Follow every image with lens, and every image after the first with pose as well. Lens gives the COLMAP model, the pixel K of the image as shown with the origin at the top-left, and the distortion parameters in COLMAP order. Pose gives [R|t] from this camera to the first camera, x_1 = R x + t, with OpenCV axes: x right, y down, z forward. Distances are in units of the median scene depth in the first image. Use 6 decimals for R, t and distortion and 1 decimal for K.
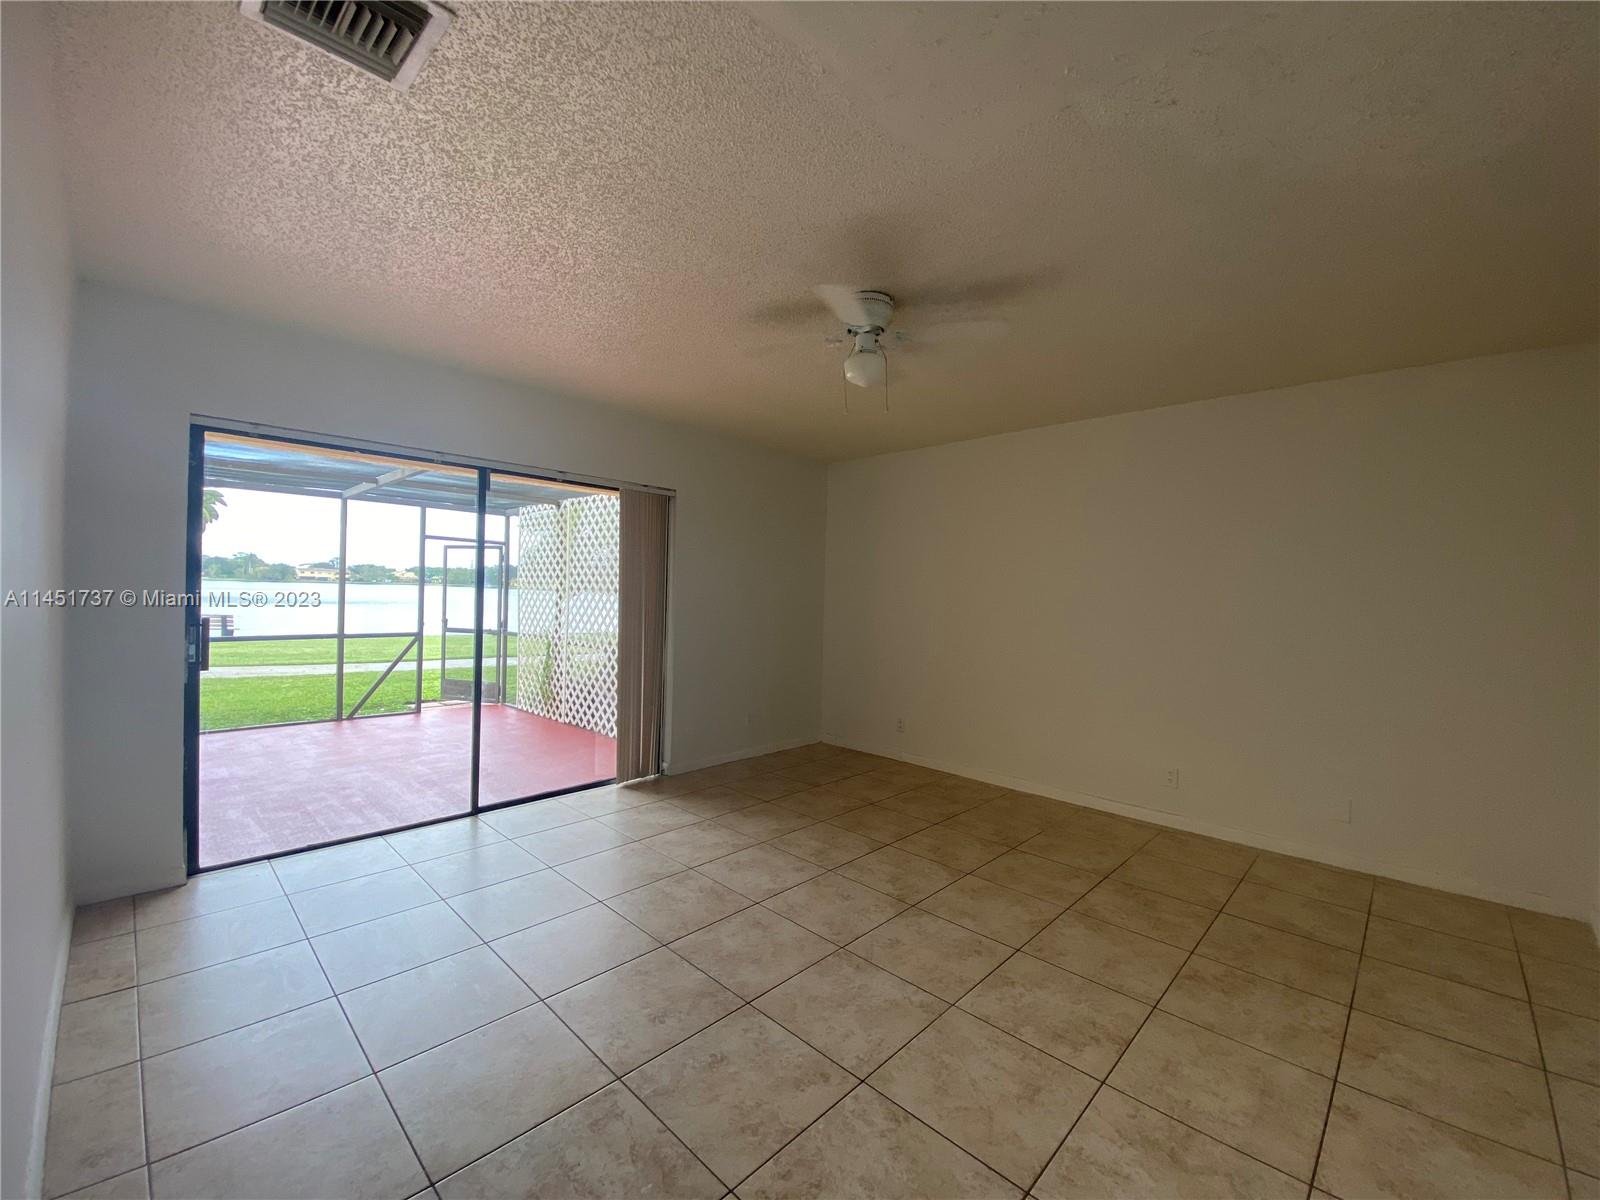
lens RADIAL K [[646.4, 0, 799.6], [0, 646.4, 599.6], [0, 0, 1]] dist [0.010515, -0.002000]
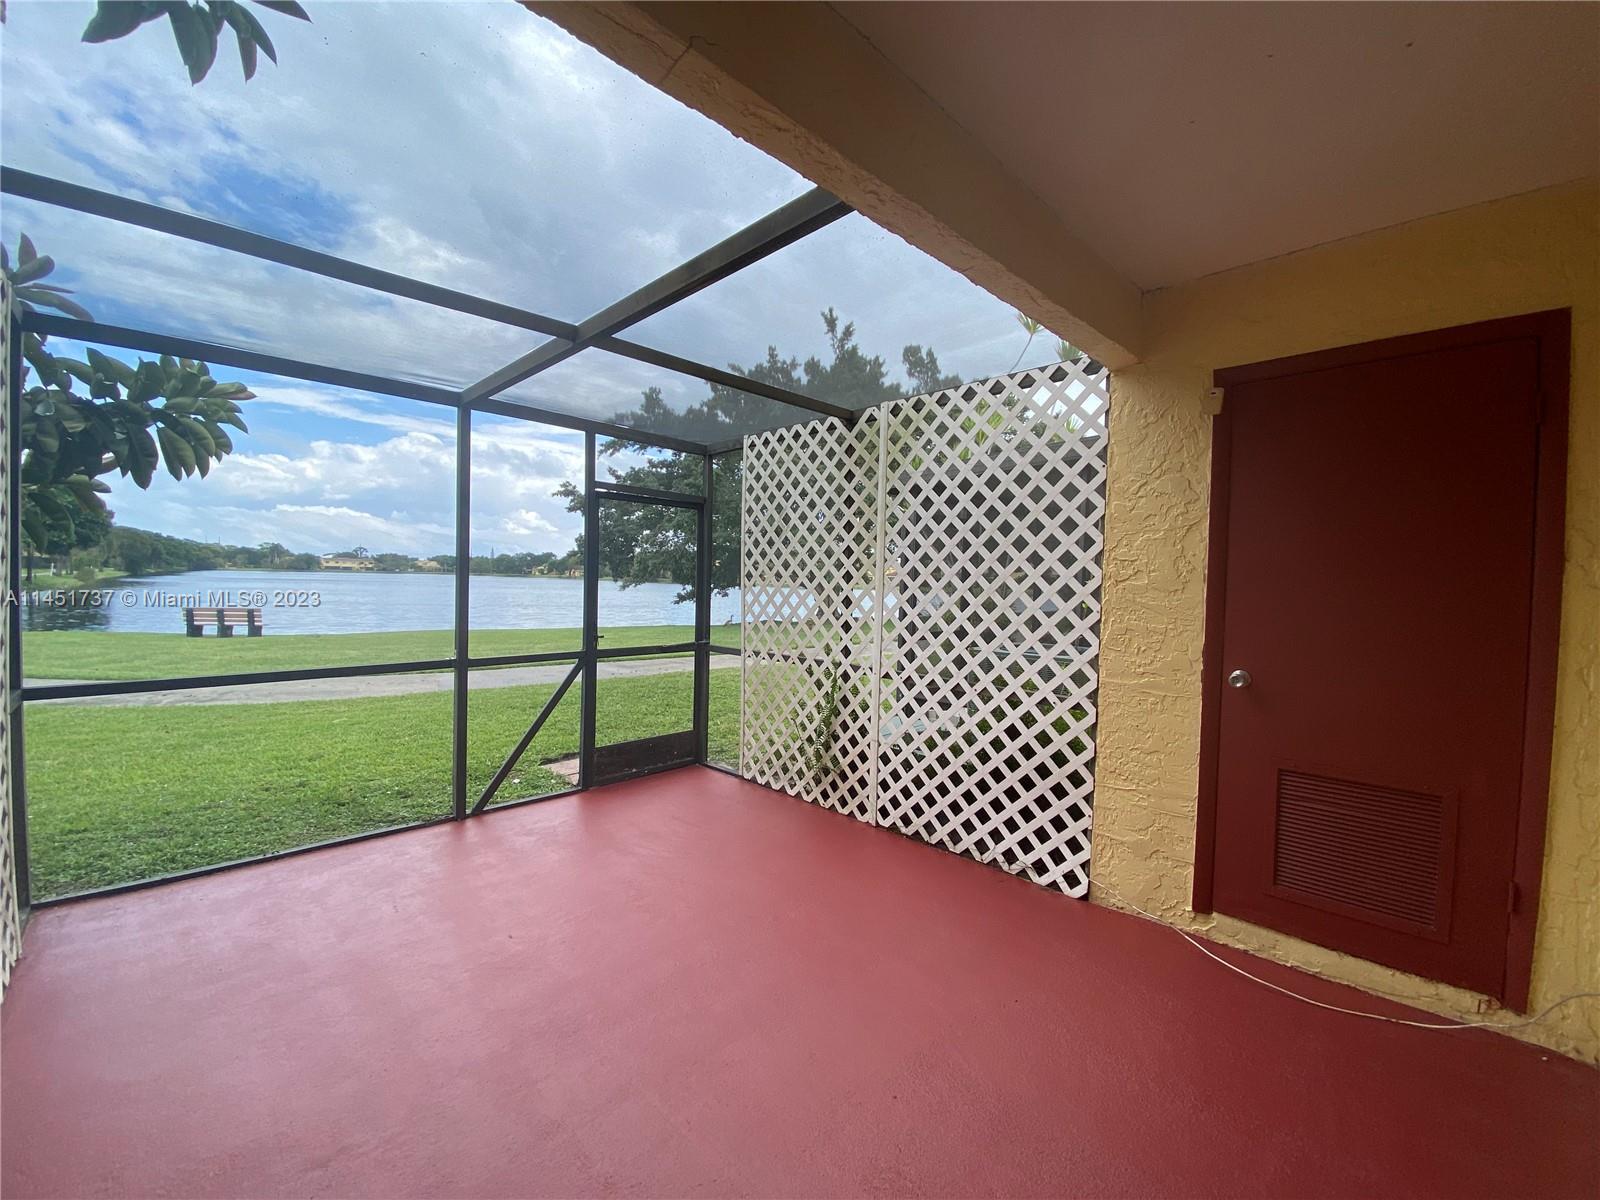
lens RADIAL K [[646.4, 0, 797.5], [0, 646.4, 590.2], [0, 0, 1]] dist [0.010515, -0.002000]
pose [[0.999665, -0.004815, -0.025414, -0.408573], [0.004956, 0.999973, 0.005507, -0.006086], [0.025387, -0.005631, 0.999662, 0.462771]]
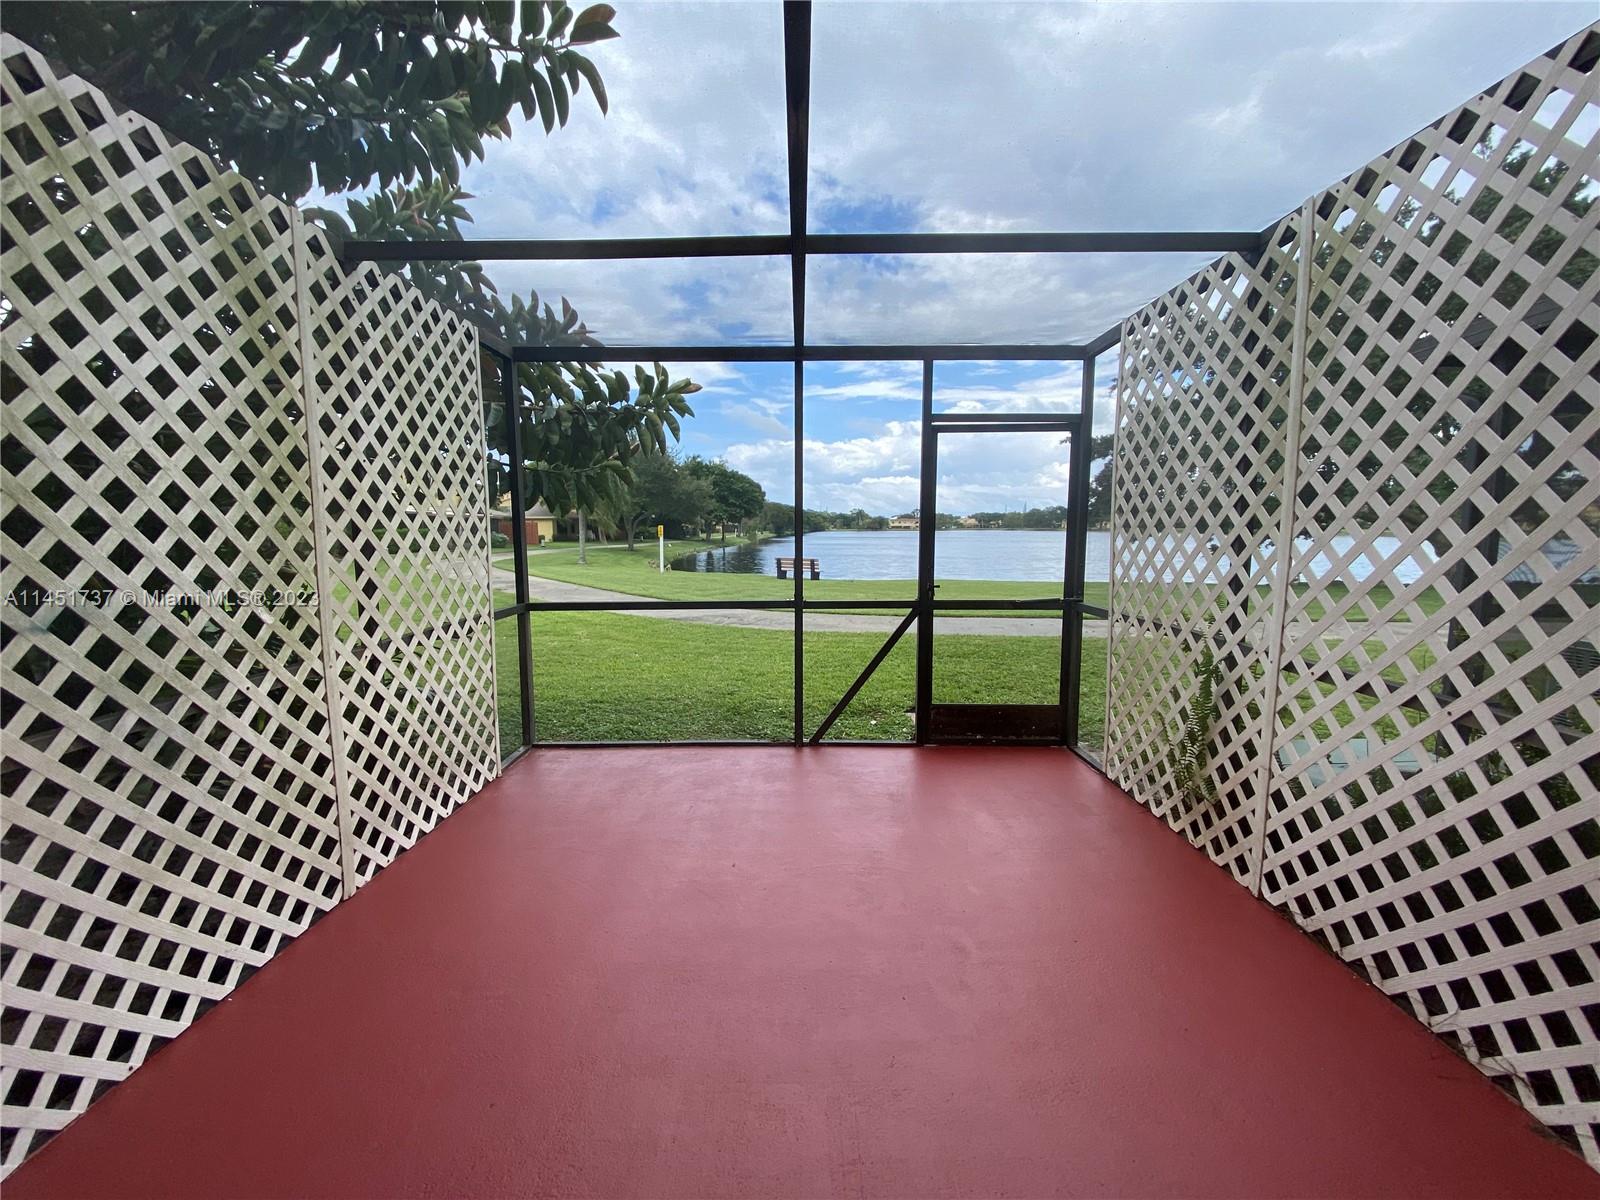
lens RADIAL K [[646.4, 0, 787.4], [0, 646.4, 604.9], [0, 0, 1]] dist [0.010515, -0.002000]
pose [[0.683199, 0.056586, -0.728037, -0.289406], [0.013124, 0.995881, 0.089719, 0.004156], [0.730115, -0.070850, 0.679642, 0.592975]]
